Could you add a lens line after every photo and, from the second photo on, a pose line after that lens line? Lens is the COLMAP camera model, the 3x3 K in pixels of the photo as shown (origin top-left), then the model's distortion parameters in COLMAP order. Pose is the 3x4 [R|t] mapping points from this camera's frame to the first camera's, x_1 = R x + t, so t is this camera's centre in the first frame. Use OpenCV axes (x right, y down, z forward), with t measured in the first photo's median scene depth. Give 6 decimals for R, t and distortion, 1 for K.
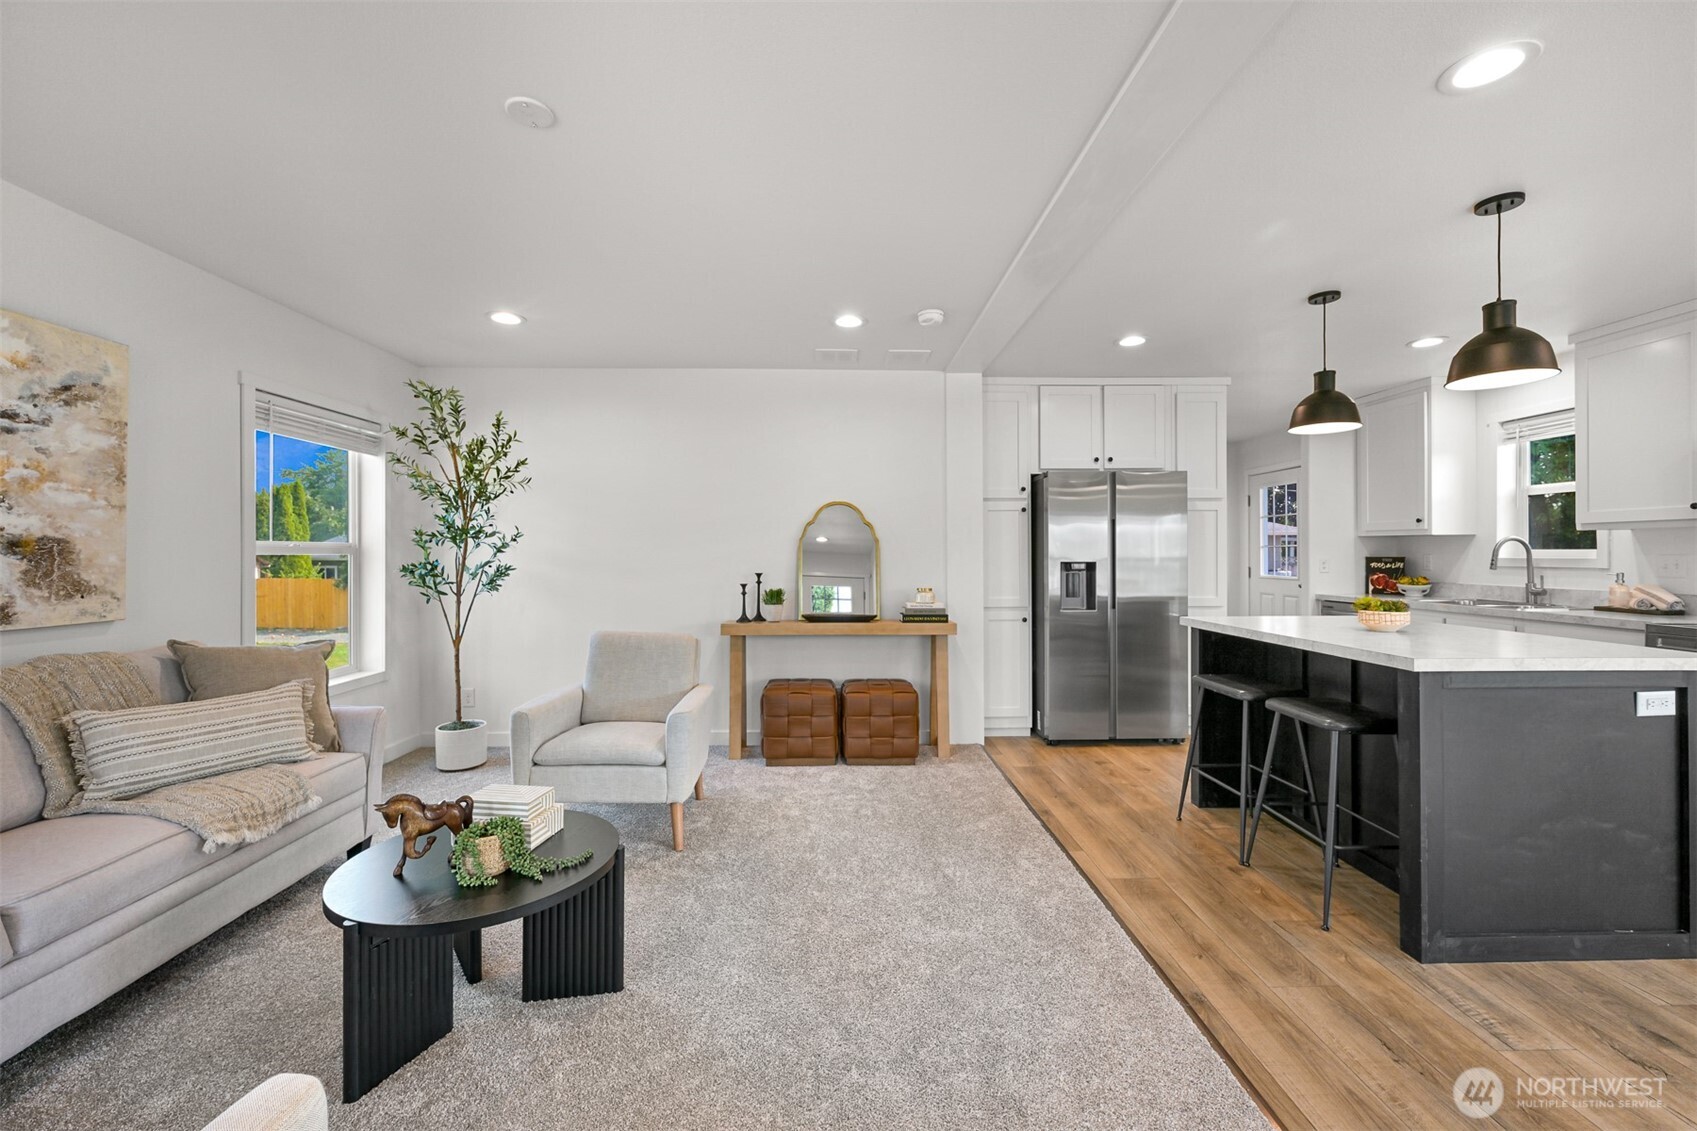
lens RADIAL K [[677.1, 0, 849.7], [0, 677.1, 553.8], [0, 0, 1]] dist [-0.000191, -0.000382]
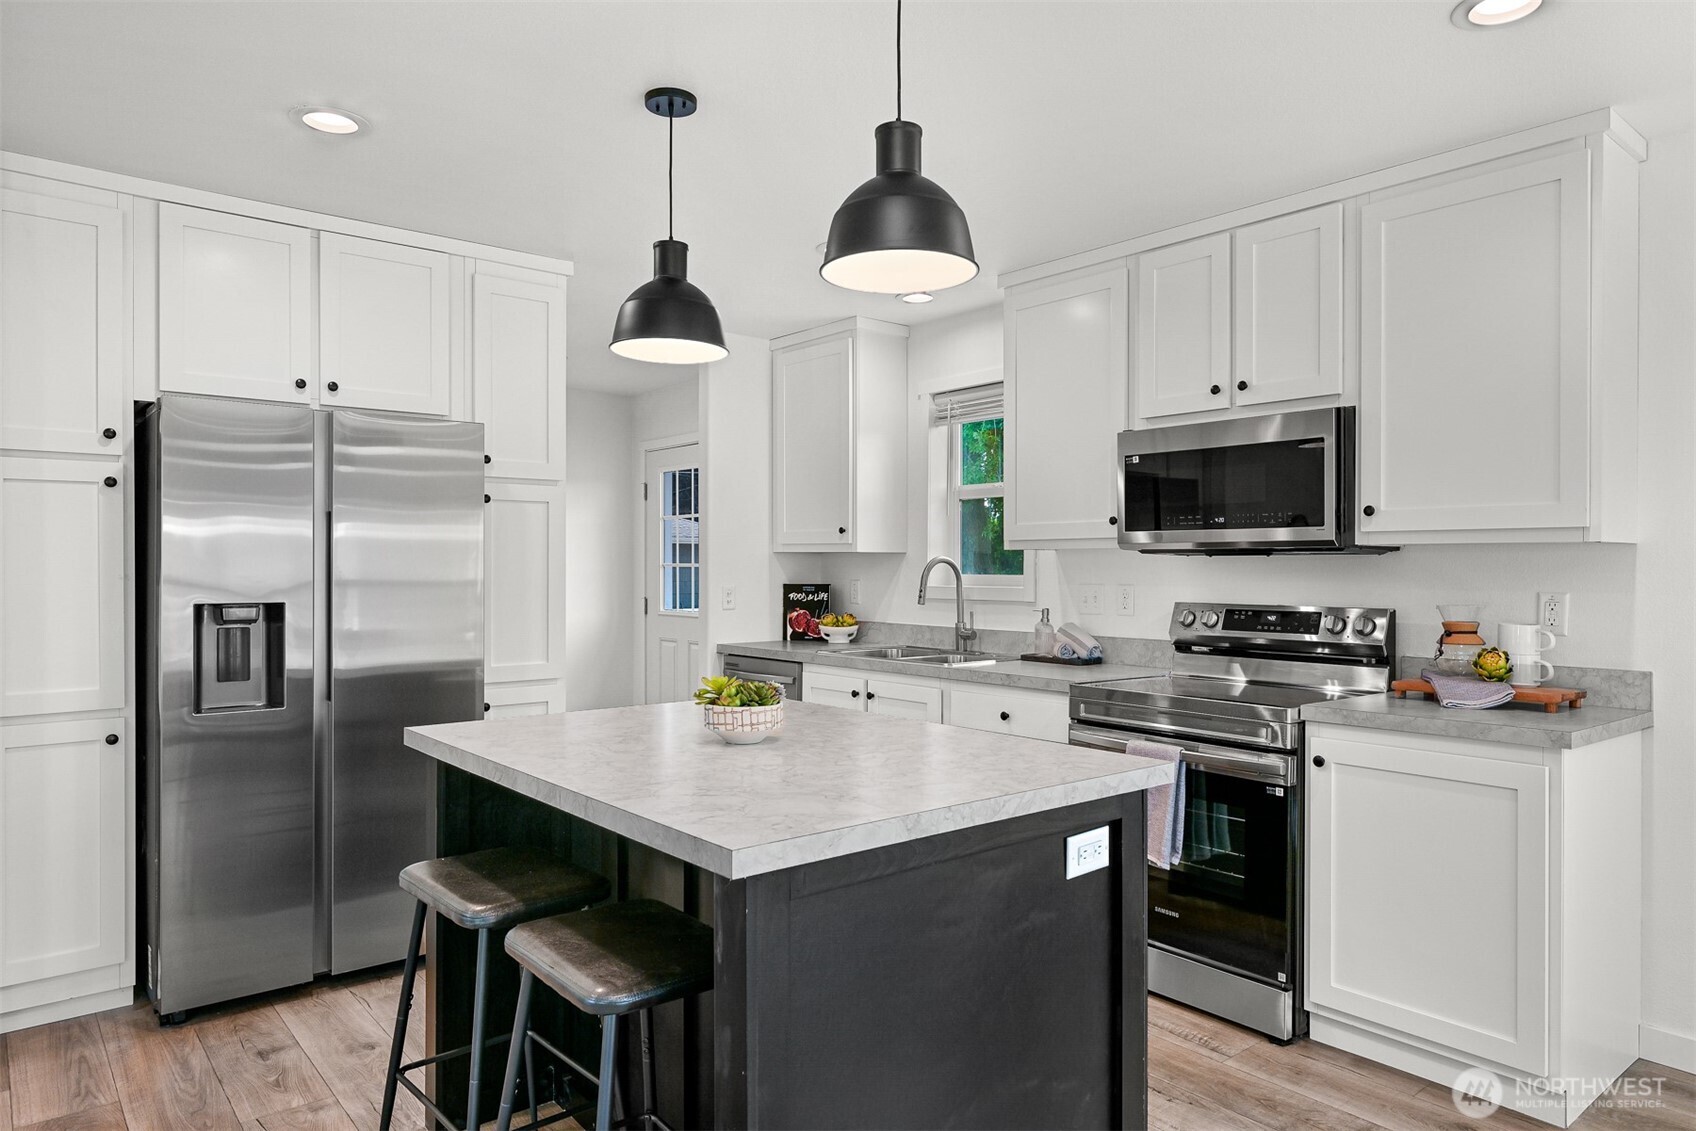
lens RADIAL K [[1053.5, 0, 857.4], [0, 1053.5, 568.4], [0, 0, 1]] dist [-0.002066, -0.000842]
pose [[0.779475, 0.003170, 0.626425, 0.244155], [-0.003350, 0.999994, -0.000893, -0.013291], [-0.626424, -0.001403, 0.779481, 0.219246]]
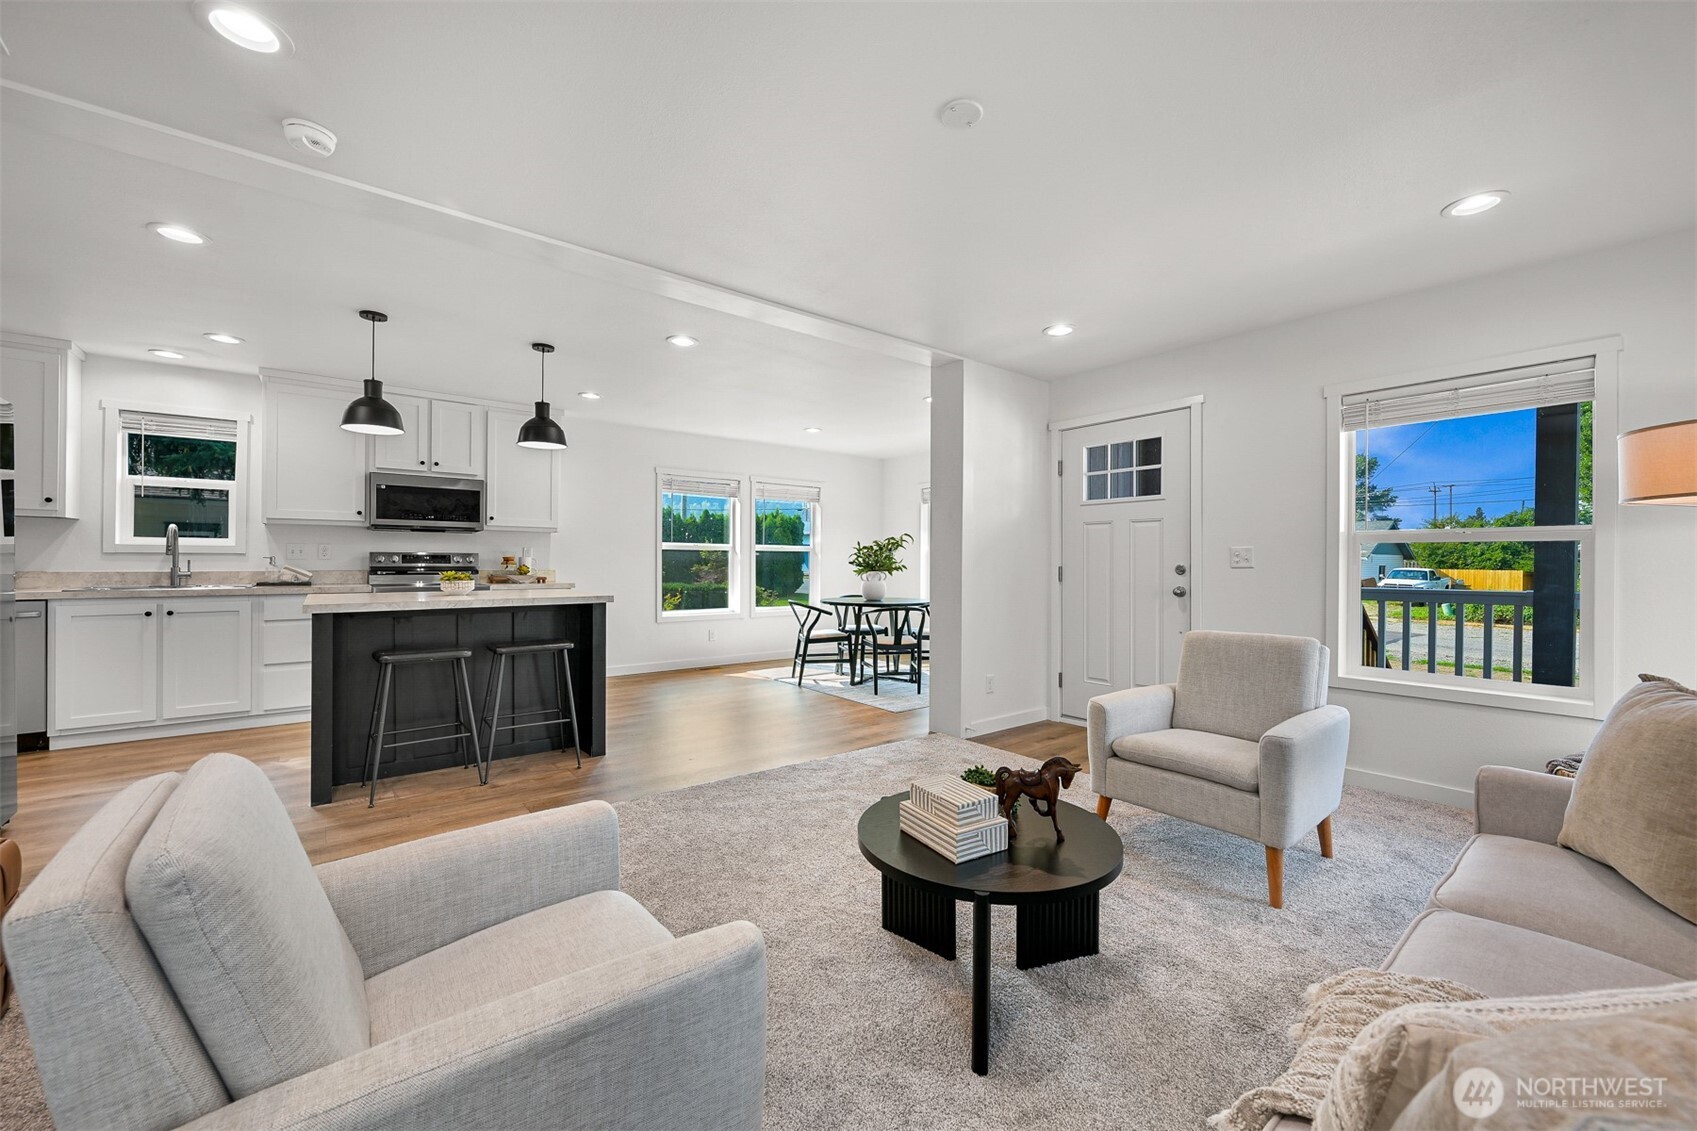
lens RADIAL K [[666.7, 0, 847.5], [0, 666.7, 562.1], [0, 0, 1]] dist [-0.000345, -0.000279]
pose [[-0.603166, -0.007443, 0.797581, -0.561065], [-0.006504, 0.999969, 0.004413, 0.024225], [-0.797589, -0.002526, -0.603196, 0.835966]]
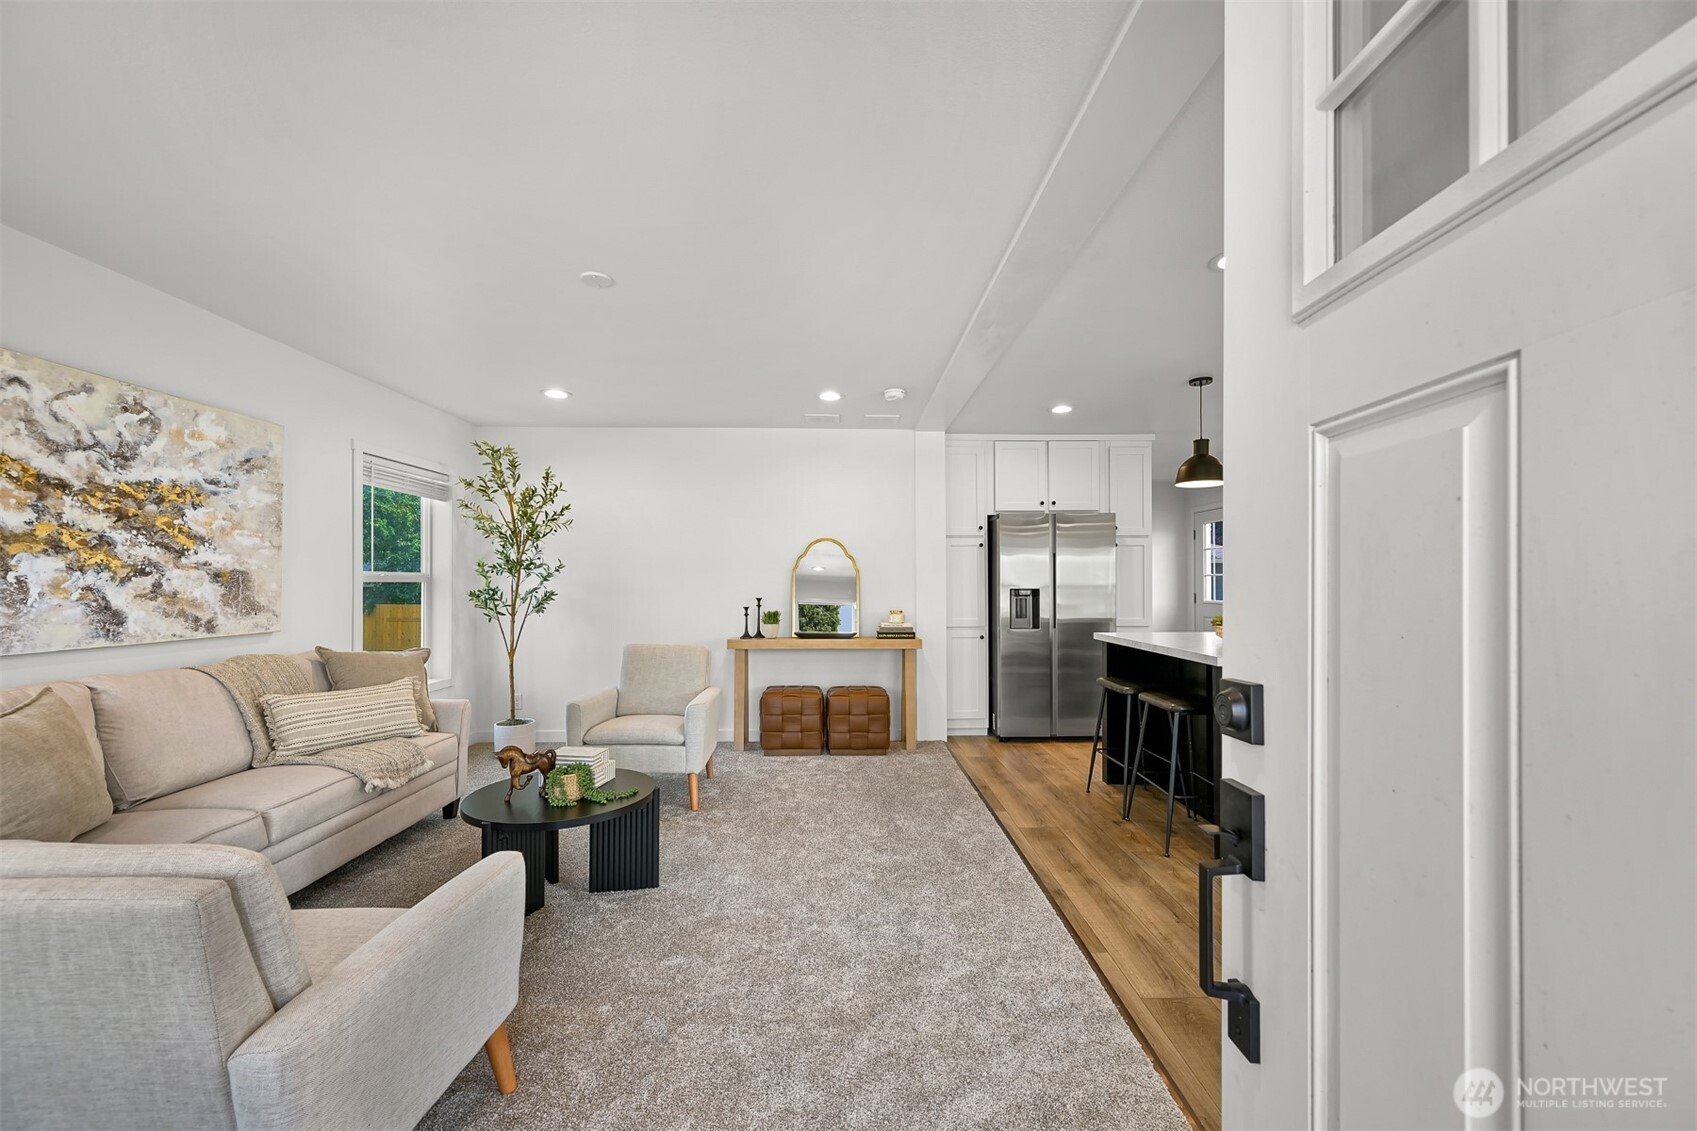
lens RADIAL K [[665.1, 0, 854.9], [0, 665.1, 575.4], [0, 0, 1]] dist [0.000039, -0.000349]
pose [[0.999999, 0.000675, 0.001267, 0.038283], [-0.000664, 0.999966, -0.008275, -0.001829], [-0.001273, 0.008274, 0.999965, -0.201516]]
